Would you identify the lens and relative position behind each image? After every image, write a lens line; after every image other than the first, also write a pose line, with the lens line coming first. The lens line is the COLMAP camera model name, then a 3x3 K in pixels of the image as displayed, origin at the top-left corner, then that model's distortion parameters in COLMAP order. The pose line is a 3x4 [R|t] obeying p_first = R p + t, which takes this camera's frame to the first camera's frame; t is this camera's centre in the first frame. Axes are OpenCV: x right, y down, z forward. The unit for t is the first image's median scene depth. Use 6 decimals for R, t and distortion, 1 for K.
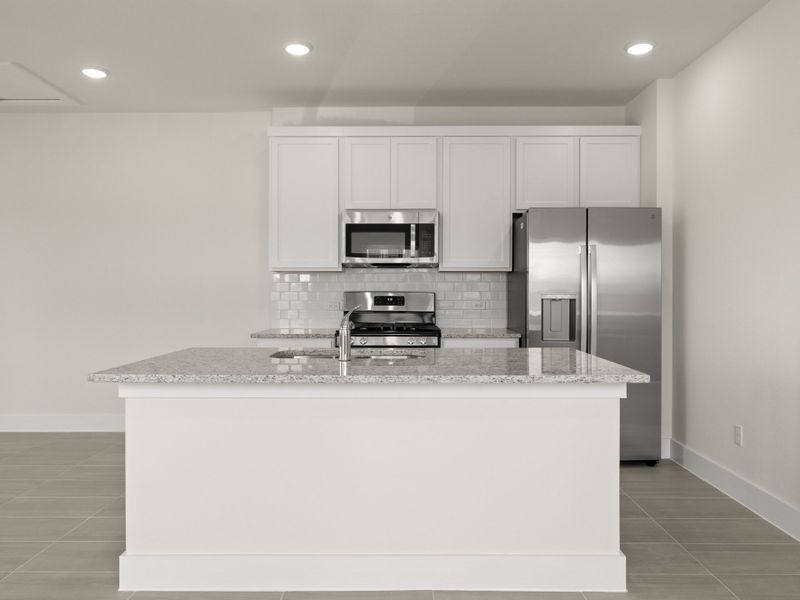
lens RADIAL K [[567.0, 0, 407.3], [0, 567.0, 303.8], [0, 0, 1]] dist [0.000190, -0.007565]
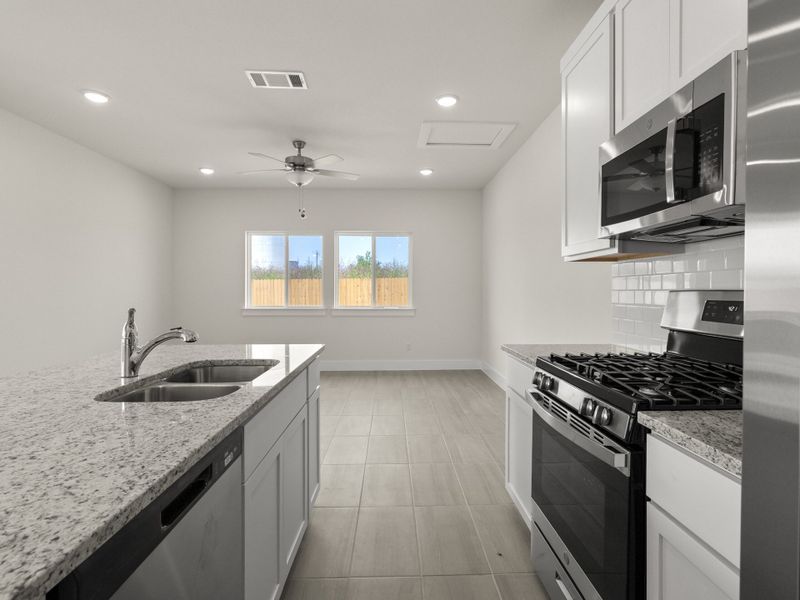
lens RADIAL K [[442.6, 0, 402.1], [0, 442.6, 293.4], [0, 0, 1]] dist [-0.003188, 0.000953]
pose [[0.036040, 0.006527, -0.999329, 0.314231], [-0.017687, 0.999826, 0.005892, -0.018310], [0.999194, 0.017463, 0.036149, 0.797169]]
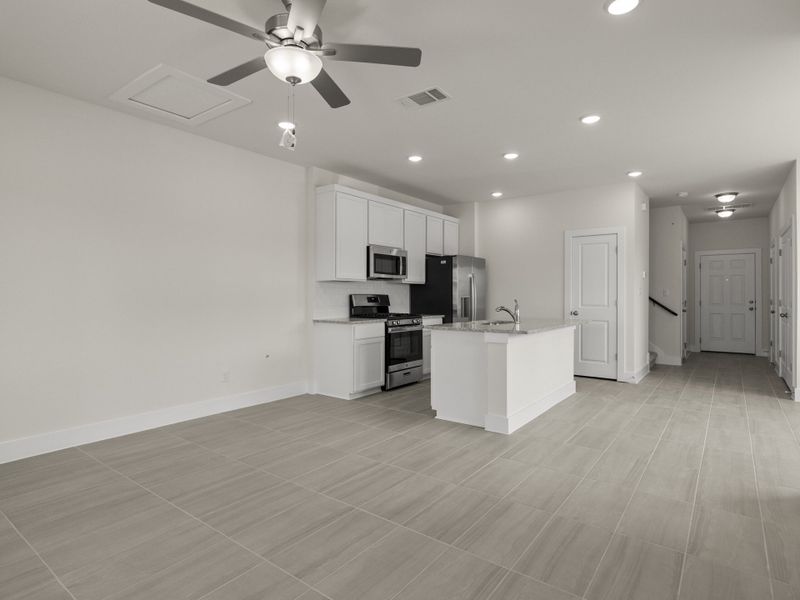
lens RADIAL K [[442.6, 0, 400.9], [0, 442.6, 296.1], [0, 0, 1]] dist [-0.003188, 0.000953]
pose [[0.596795, -0.000694, 0.802393, -1.100829], [0.013453, 0.999868, -0.009141, -0.003019], [-0.802281, 0.016250, 0.596726, 0.167957]]
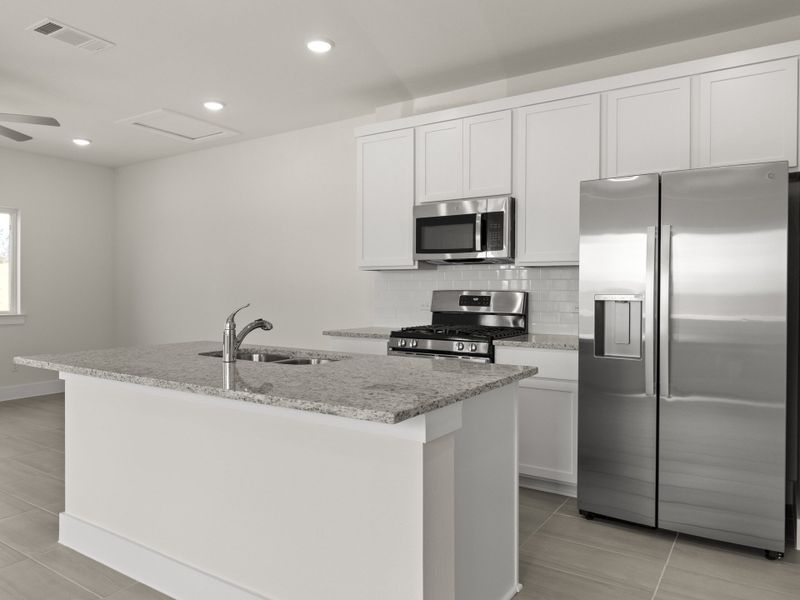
lens RADIAL K [[567.0, 0, 407.9], [0, 567.0, 294.4], [0, 0, 1]] dist [0.000190, -0.007565]
pose [[0.840331, 0.005693, -0.542044, 0.391592], [-0.012552, 0.999881, -0.008957, -0.006184], [0.541928, 0.014331, 0.840302, 0.203843]]
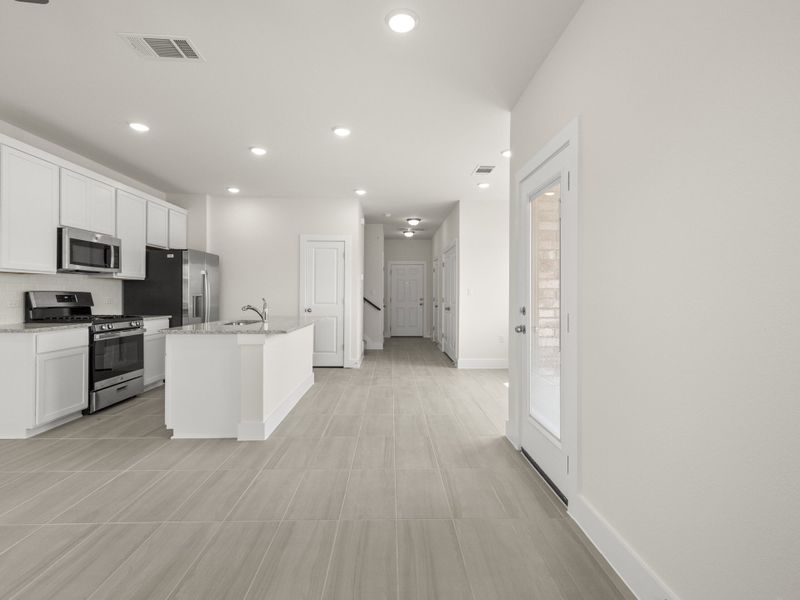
lens RADIAL K [[391.2, 0, 405.4], [0, 391.2, 295.1], [0, 0, 1]] dist [0.003659, 0.002652]
pose [[-0.038161, -0.001317, 0.999271, -1.018082], [0.012034, 0.999926, 0.001778, -0.005472], [-0.999199, 0.012093, -0.038142, 0.285132]]
